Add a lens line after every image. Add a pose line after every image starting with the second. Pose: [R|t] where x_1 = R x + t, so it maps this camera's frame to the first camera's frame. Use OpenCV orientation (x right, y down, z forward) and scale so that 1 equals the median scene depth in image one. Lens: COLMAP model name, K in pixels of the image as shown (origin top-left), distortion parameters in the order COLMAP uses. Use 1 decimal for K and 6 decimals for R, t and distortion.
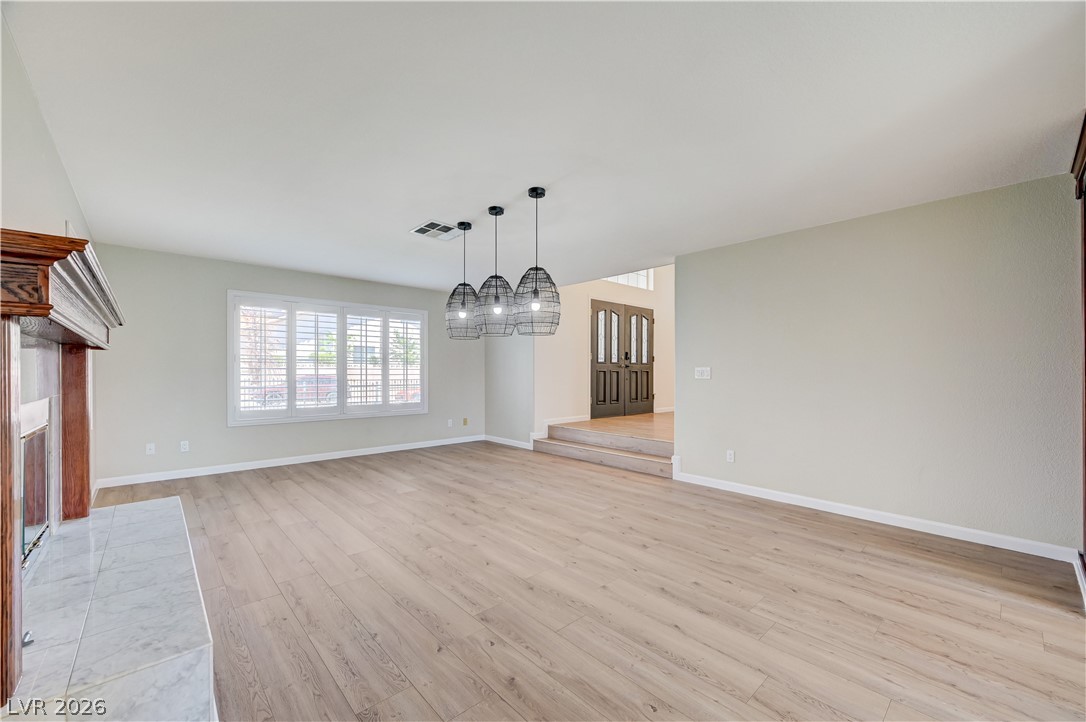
lens RADIAL K [[436.1, 0, 541.0], [0, 436.1, 363.8], [0, 0, 1]] dist [0.001069, -0.000175]
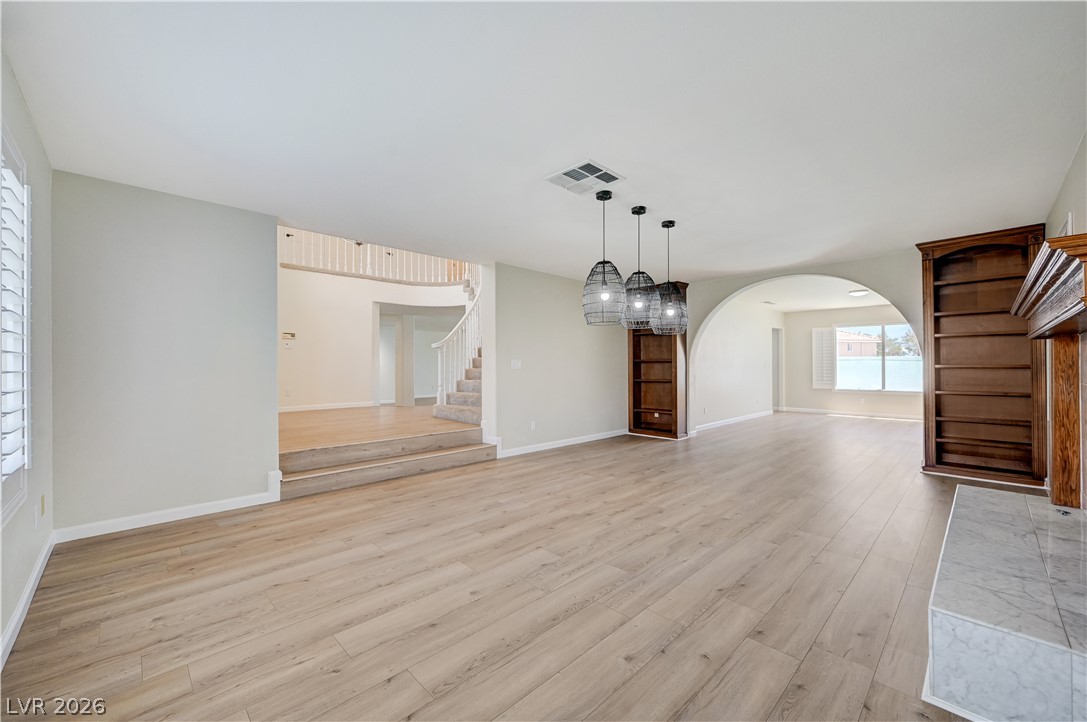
lens RADIAL K [[436.5, 0, 546.6], [0, 436.5, 350.3], [0, 0, 1]] dist [0.001069, -0.000175]
pose [[-0.053062, 0.035371, 0.997965, -1.055556], [-0.017405, 0.999188, -0.036340, 0.028924], [-0.998440, -0.019297, -0.052404, 1.177810]]
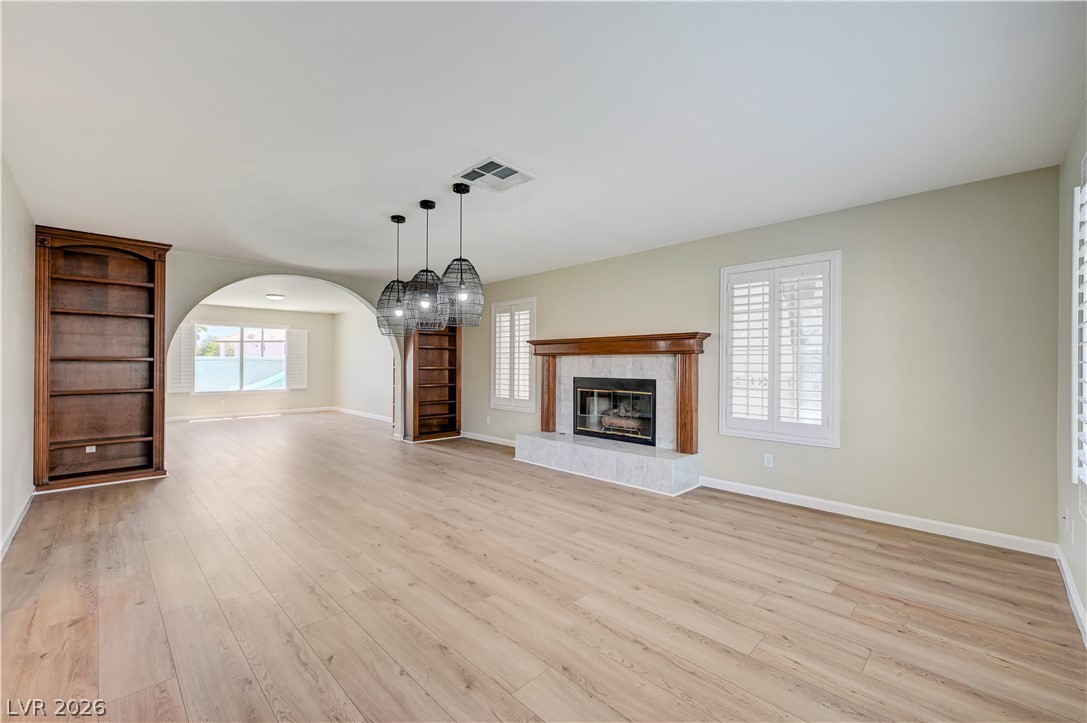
lens RADIAL K [[436.5, 0, 550.9], [0, 436.5, 369.5], [0, 0, 1]] dist [0.001069, -0.000175]
pose [[-0.997481, -0.004574, -0.070784, -0.289658], [-0.003703, 0.999916, -0.012430, 0.033019], [0.070834, -0.012137, -0.997414, 1.848293]]
